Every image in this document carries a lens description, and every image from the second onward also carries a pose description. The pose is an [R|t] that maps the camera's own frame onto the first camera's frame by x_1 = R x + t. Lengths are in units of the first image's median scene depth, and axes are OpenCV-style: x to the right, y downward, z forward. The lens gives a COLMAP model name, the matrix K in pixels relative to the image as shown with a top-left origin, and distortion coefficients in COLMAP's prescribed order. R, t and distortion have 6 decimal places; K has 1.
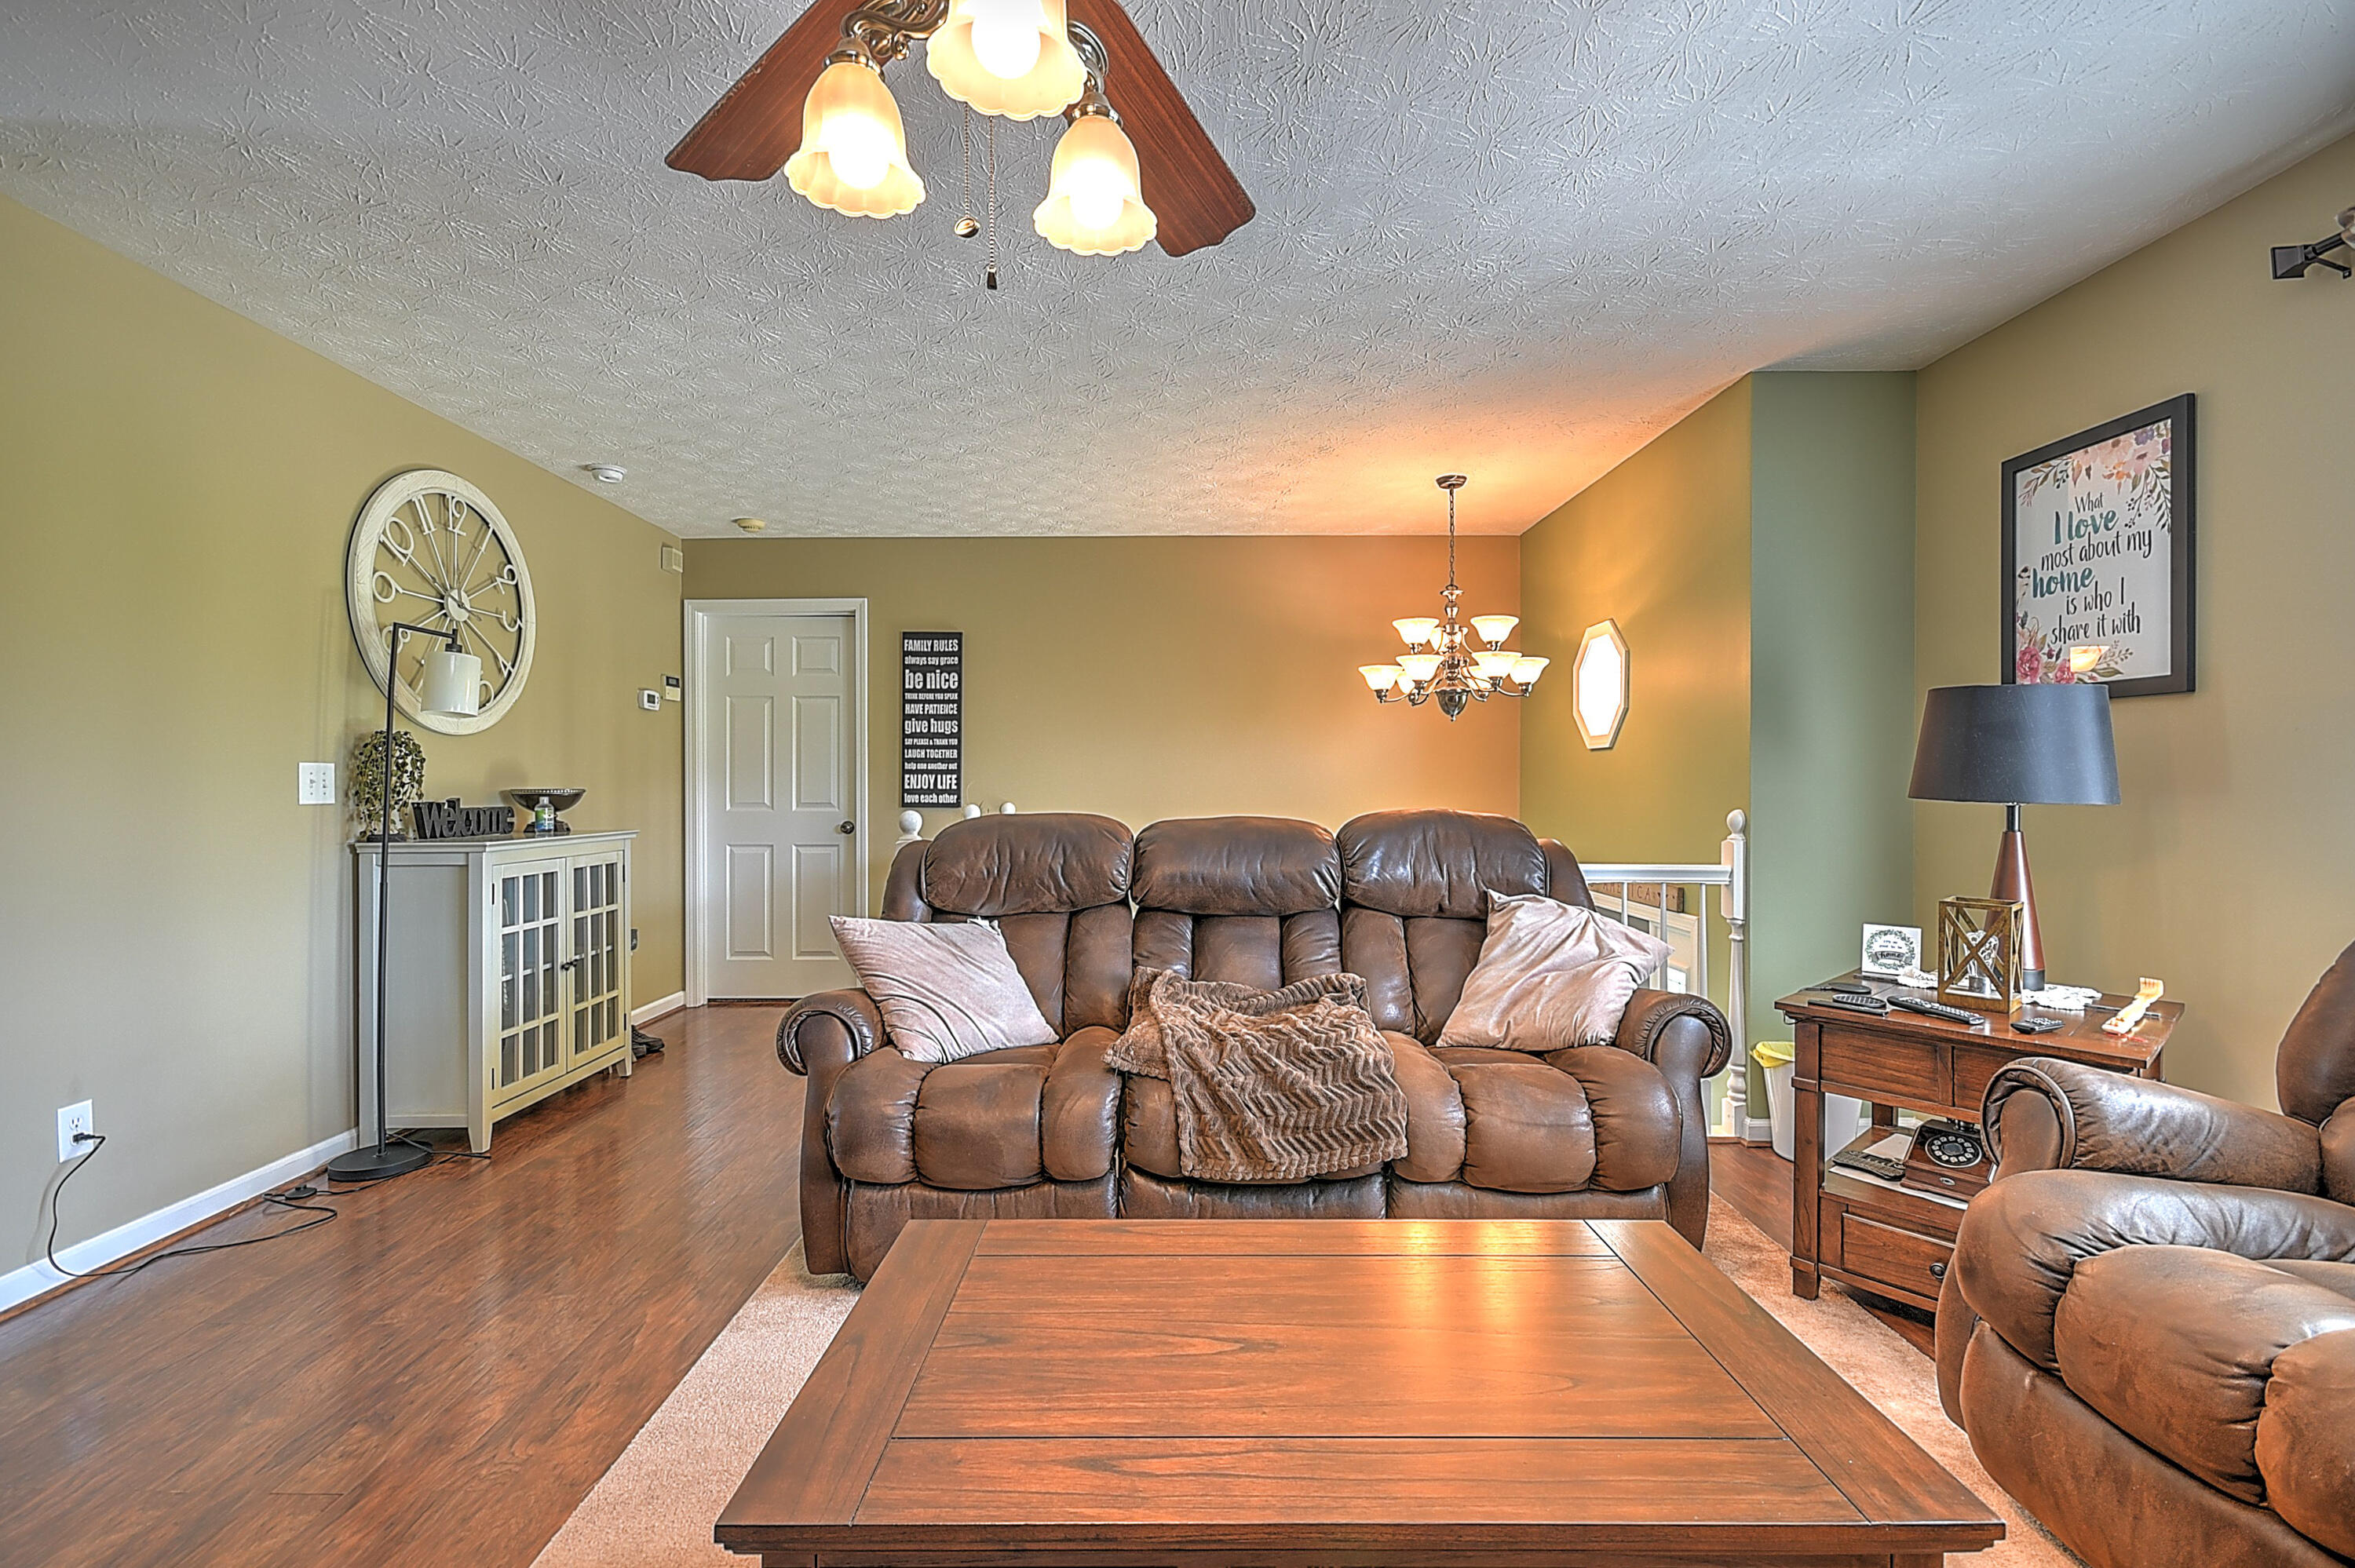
lens RADIAL K [[1029.9, 0, 1182.3], [0, 1029.9, 786.3], [0, 0, 1]] dist [0.013991, -0.007414]
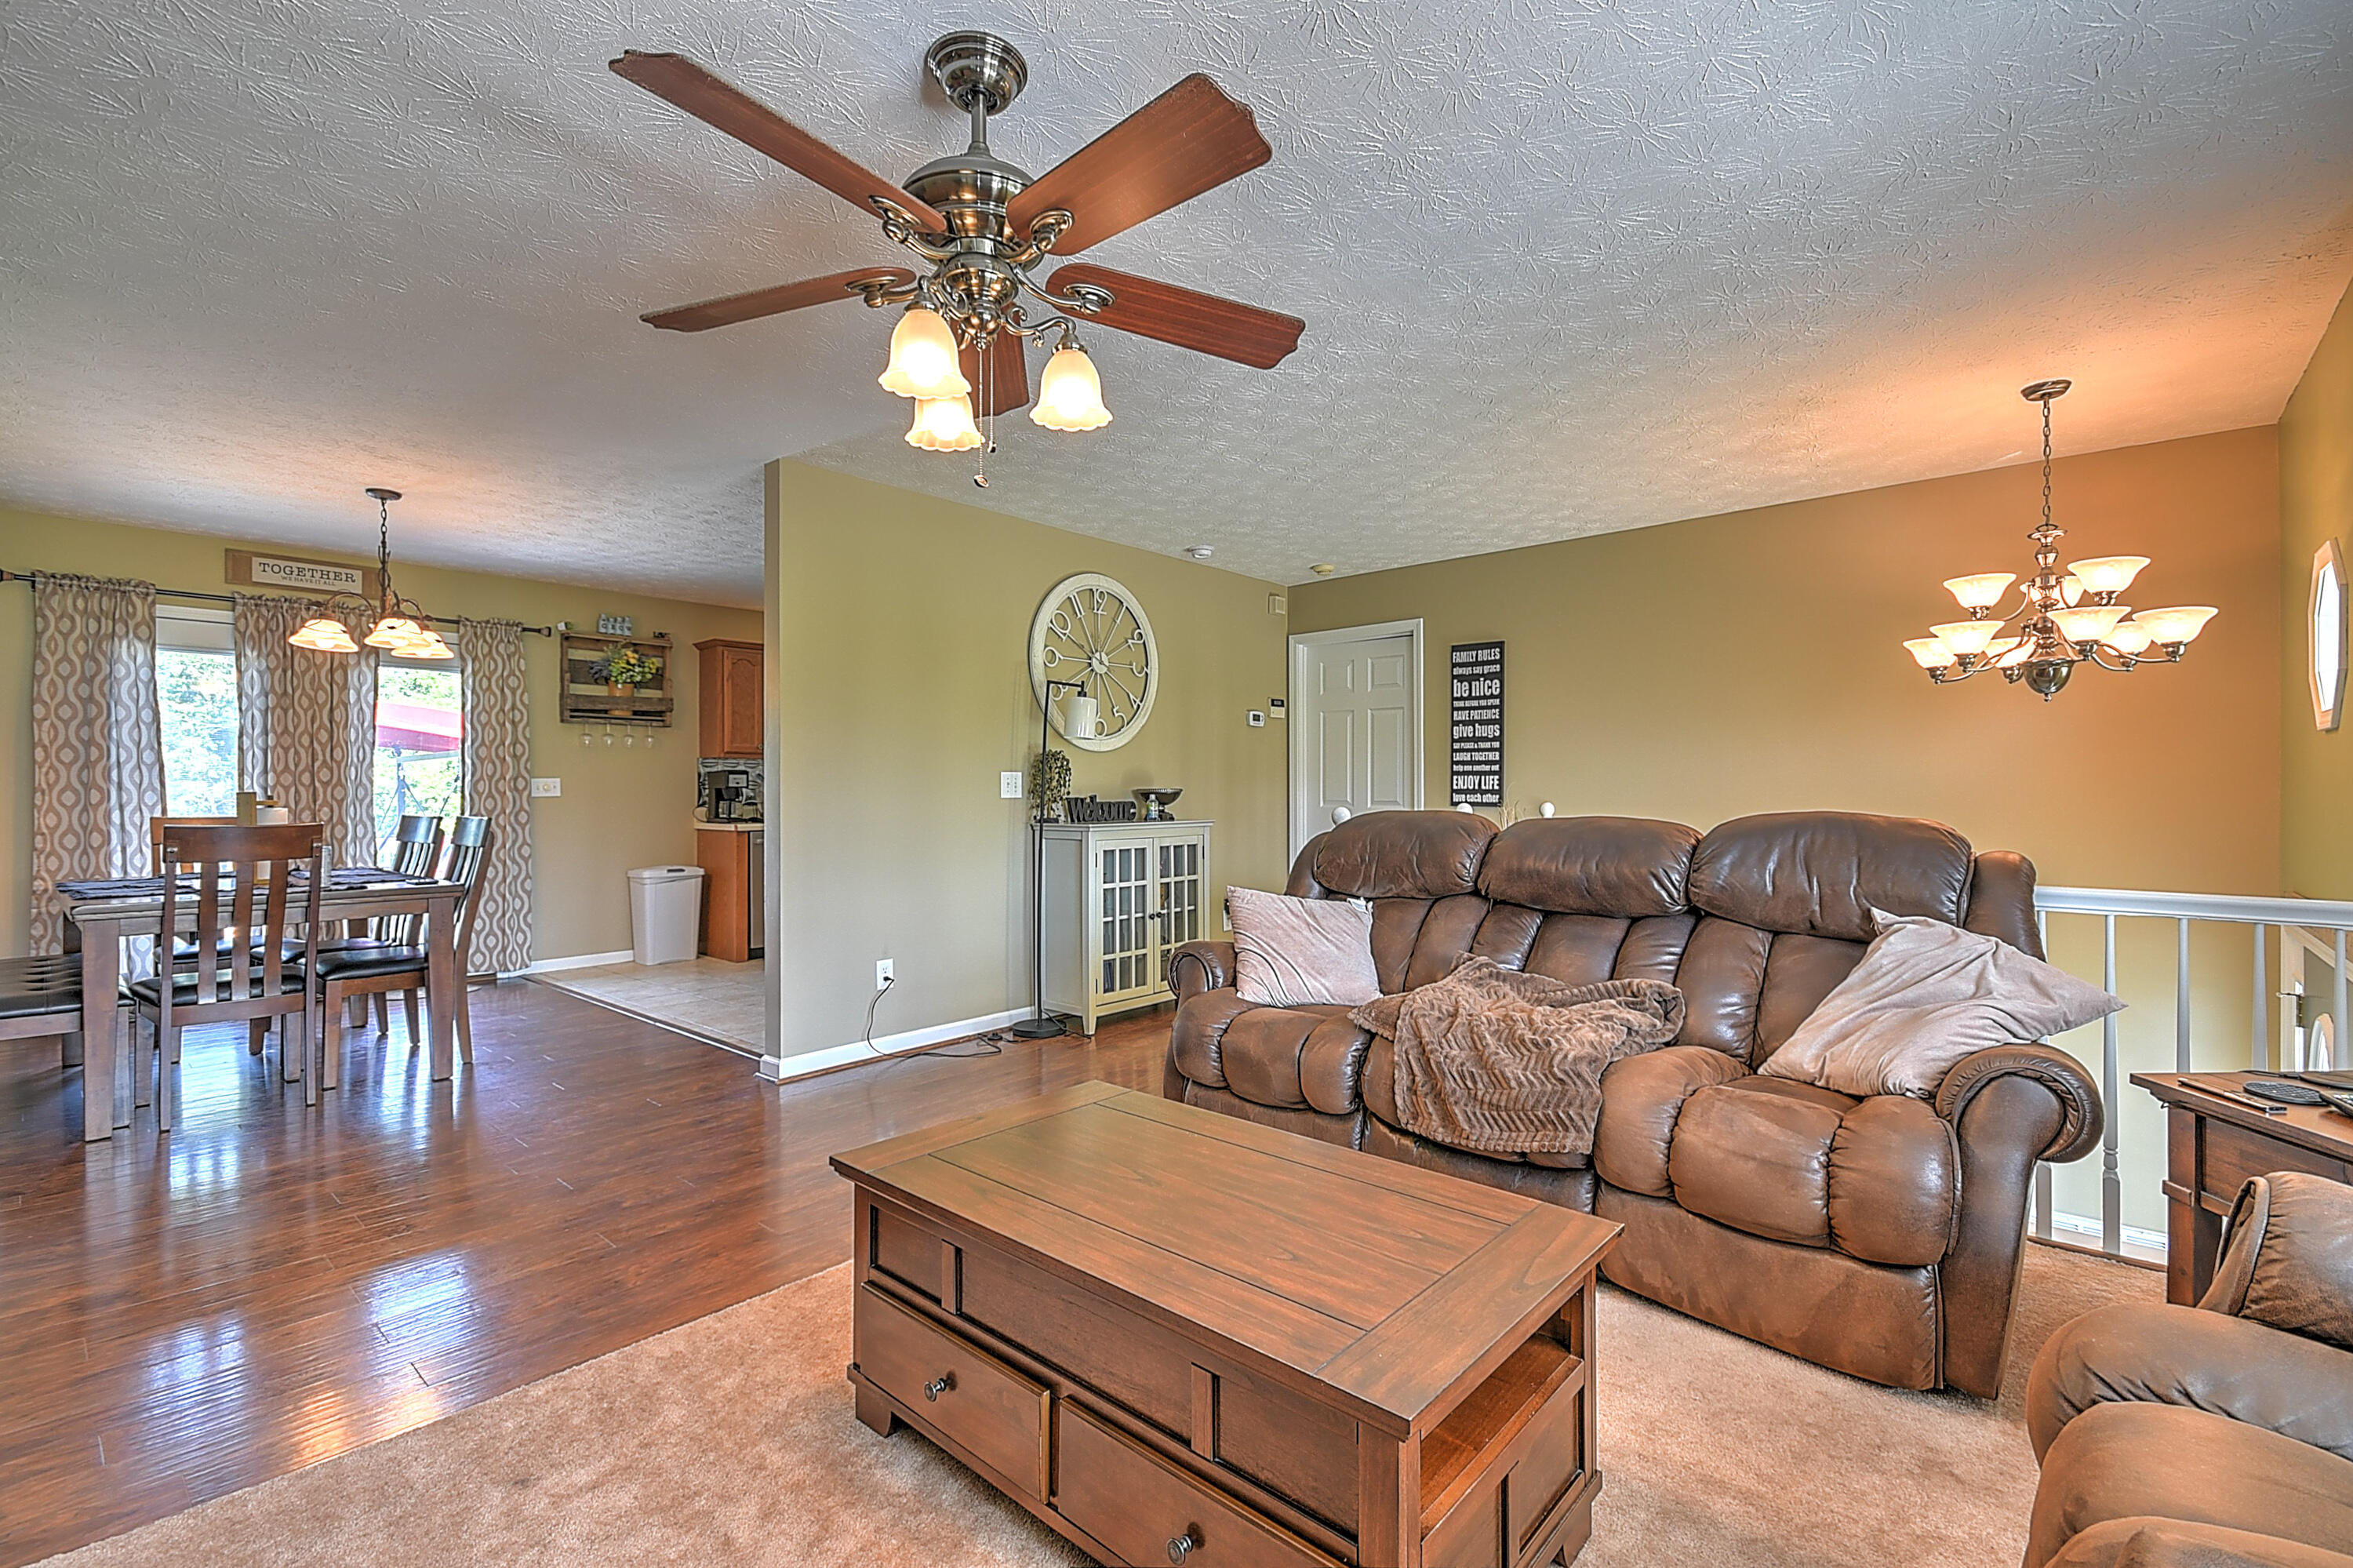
lens RADIAL K [[1029.2, 0, 1182.3], [0, 1029.2, 782.3], [0, 0, 1]] dist [0.013991, -0.007414]
pose [[0.746998, -0.004114, -0.664814, 0.403053], [0.000716, 0.999985, -0.005384, 0.001560], [0.664826, 0.003546, 0.746990, -0.009479]]
